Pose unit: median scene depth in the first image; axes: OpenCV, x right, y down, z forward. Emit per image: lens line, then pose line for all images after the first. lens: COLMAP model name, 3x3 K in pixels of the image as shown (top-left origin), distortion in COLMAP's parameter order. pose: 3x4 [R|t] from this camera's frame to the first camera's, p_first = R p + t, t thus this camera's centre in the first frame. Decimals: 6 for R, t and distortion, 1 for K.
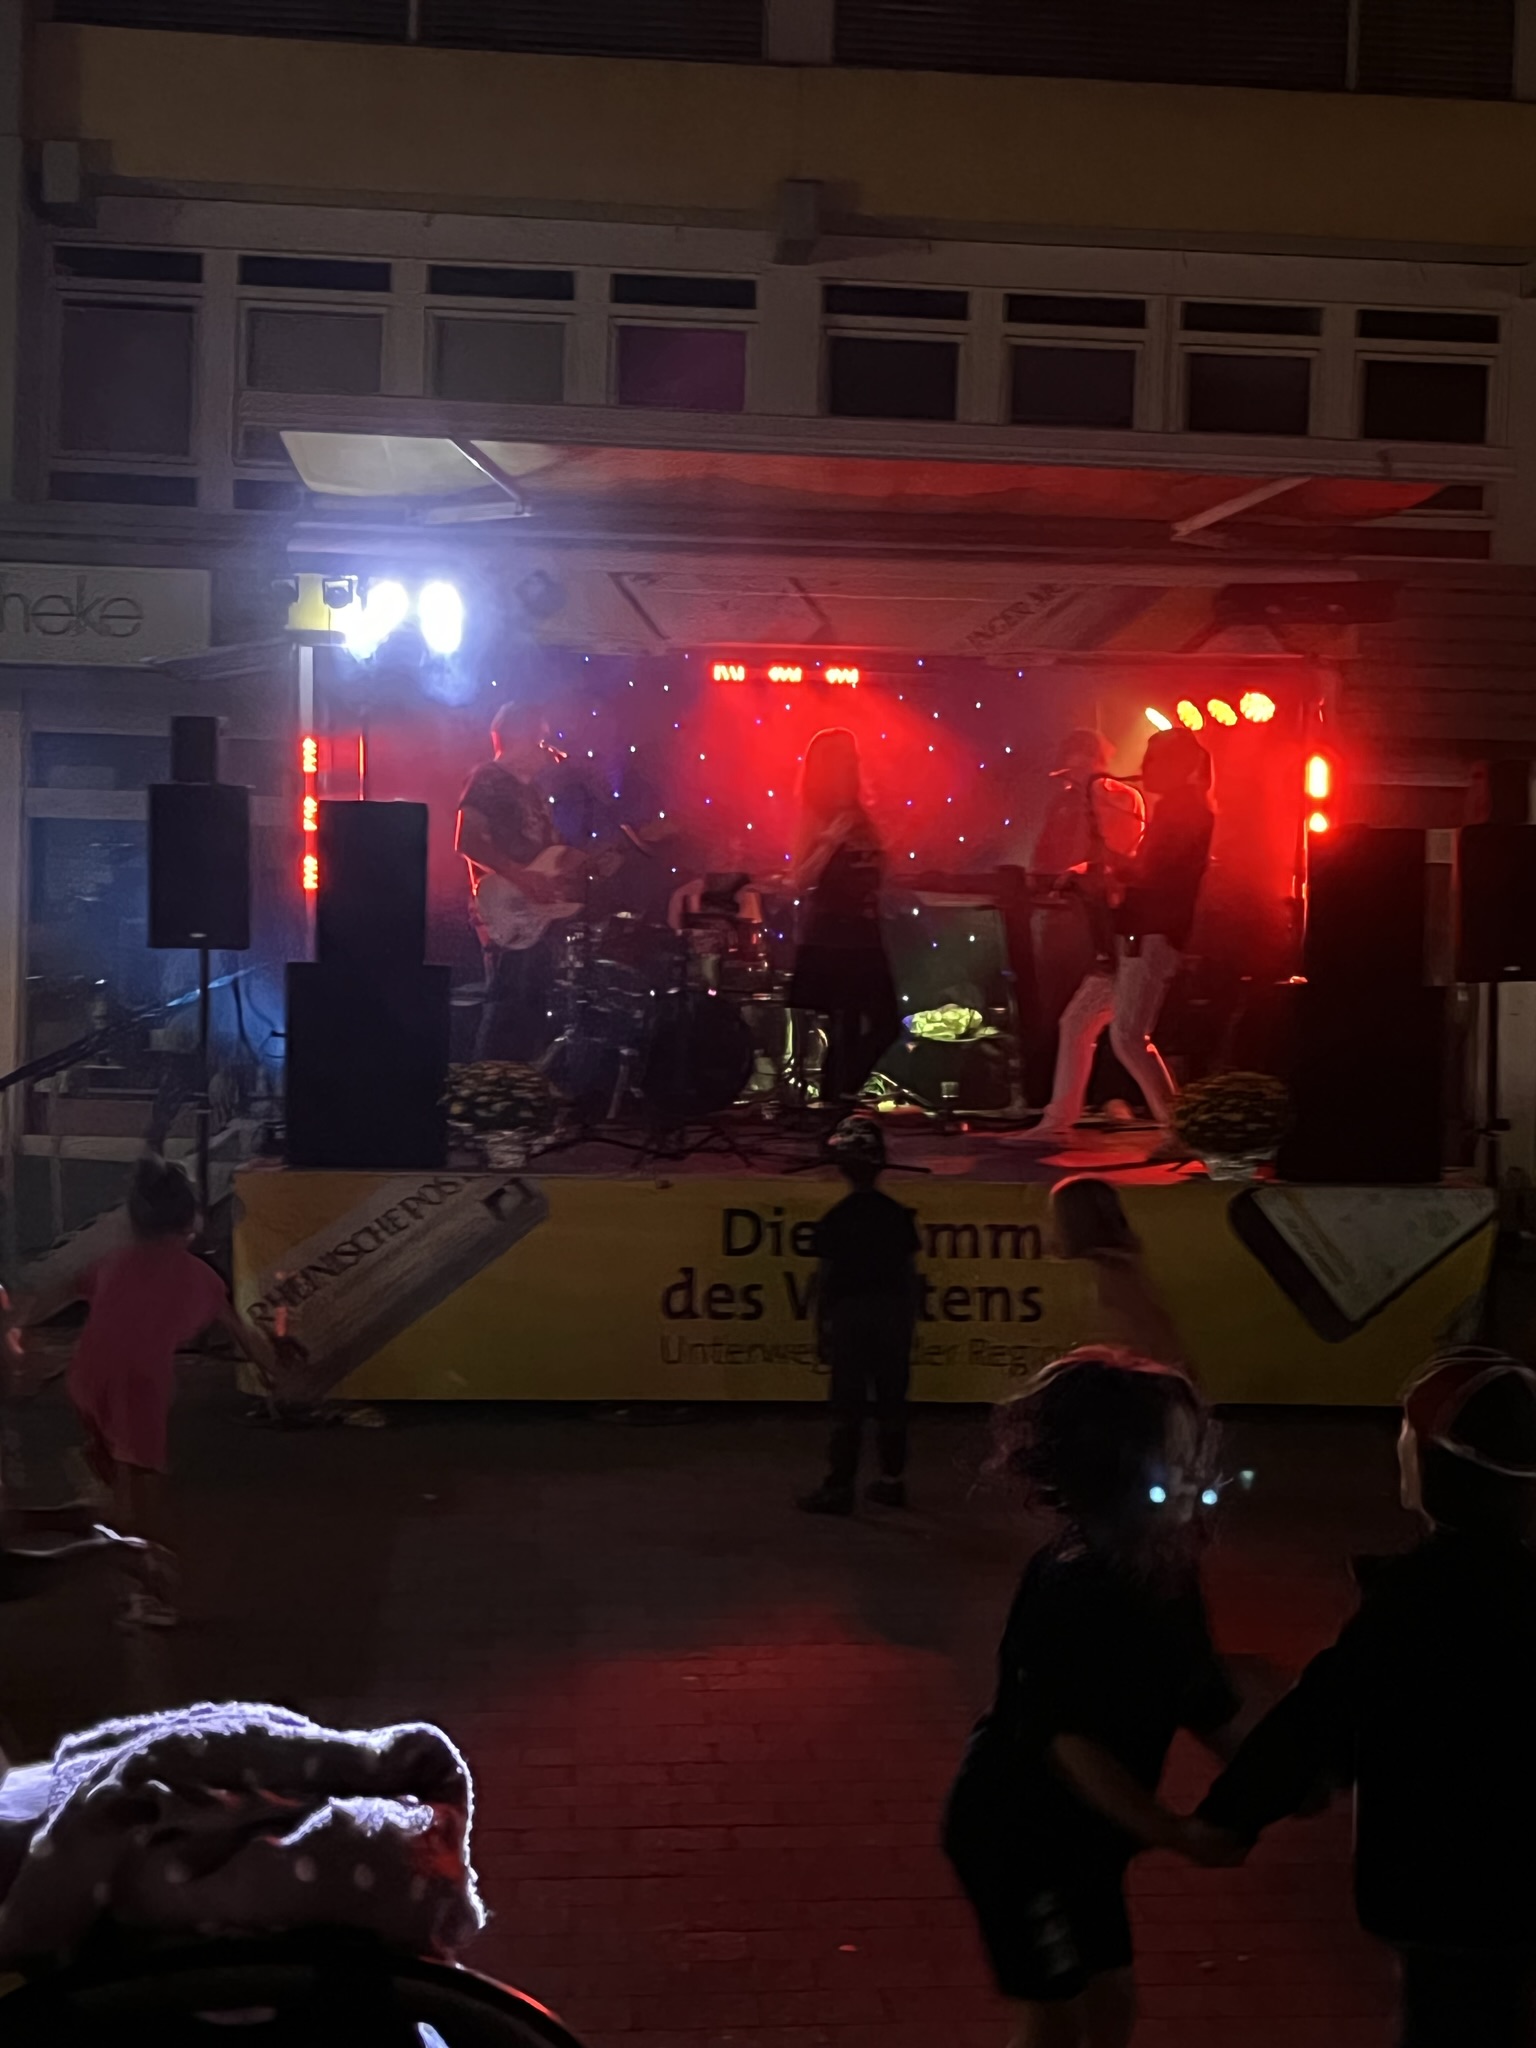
lens RADIAL K [[2927.9, 0, 768.4], [0, 2927.9, 1037.9], [0, 0, 1]] dist [0.037027, 0.000000]
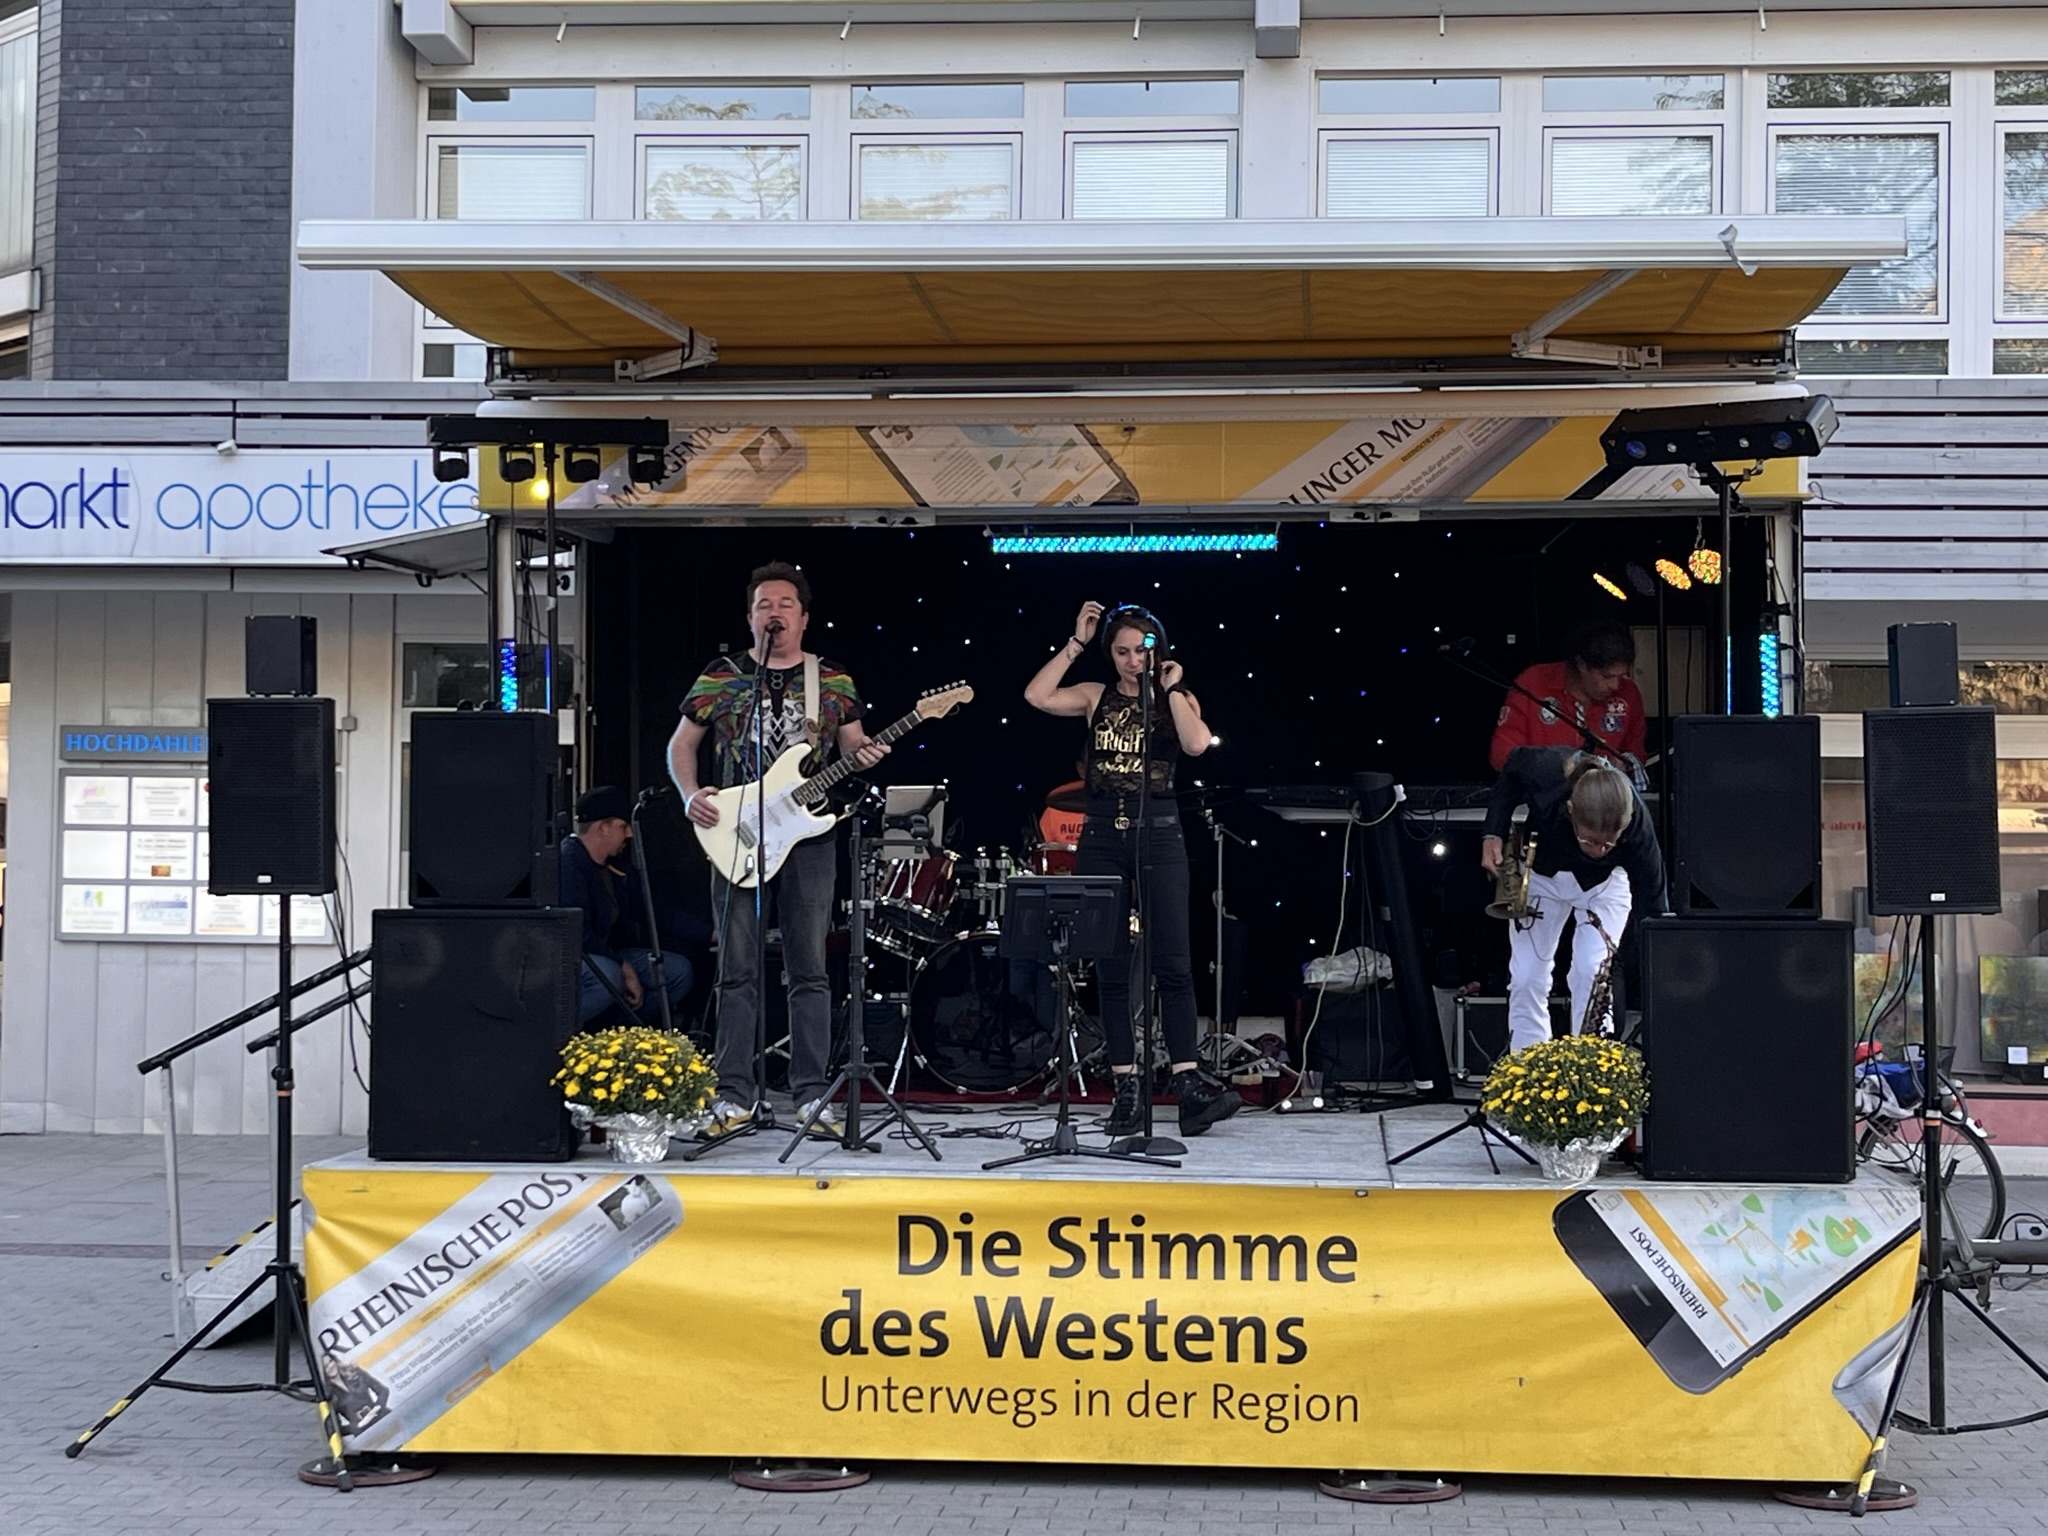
lens RADIAL K [[3321.8, 0, 1023.3], [0, 3321.8, 755.4], [0, 0, 1]] dist [-0.007288, 0.000000]
pose [[0.982801, -0.022005, -0.183352, 0.184196], [0.009670, 0.997645, -0.067900, -0.004018], [0.184415, 0.064959, 0.980700, 0.119925]]
